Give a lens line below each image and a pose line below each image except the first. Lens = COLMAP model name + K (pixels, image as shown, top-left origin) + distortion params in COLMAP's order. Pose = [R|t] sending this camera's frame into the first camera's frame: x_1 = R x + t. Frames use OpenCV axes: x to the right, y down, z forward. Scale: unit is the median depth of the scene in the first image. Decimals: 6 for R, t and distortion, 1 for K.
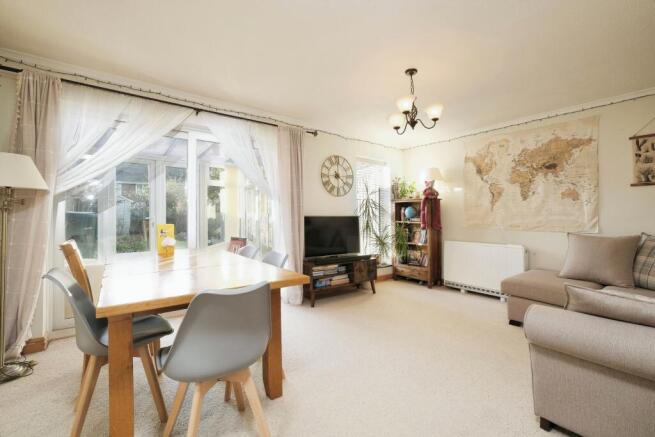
lens RADIAL K [[294.7, 0, 332.7], [0, 294.7, 218.6], [0, 0, 1]] dist [0.000857, 0.000145]
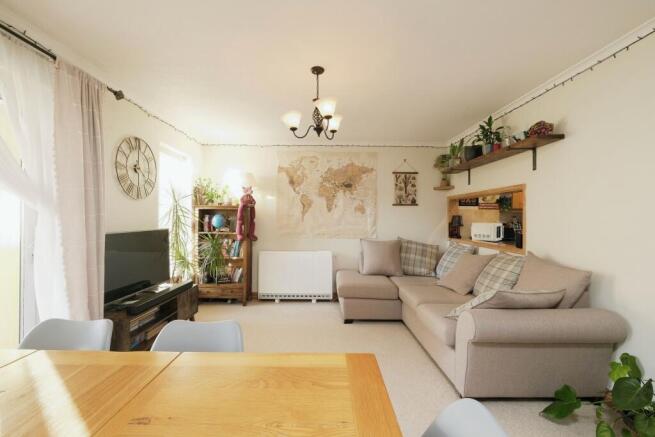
lens RADIAL K [[294.7, 0, 327.9], [0, 294.7, 217.7], [0, 0, 1]] dist [0.000857, 0.000145]
pose [[0.606070, -0.000965, 0.795411, -0.260583], [-0.000573, 0.999998, 0.001649, -0.038789], [-0.795411, -0.001455, 0.606068, 0.280089]]
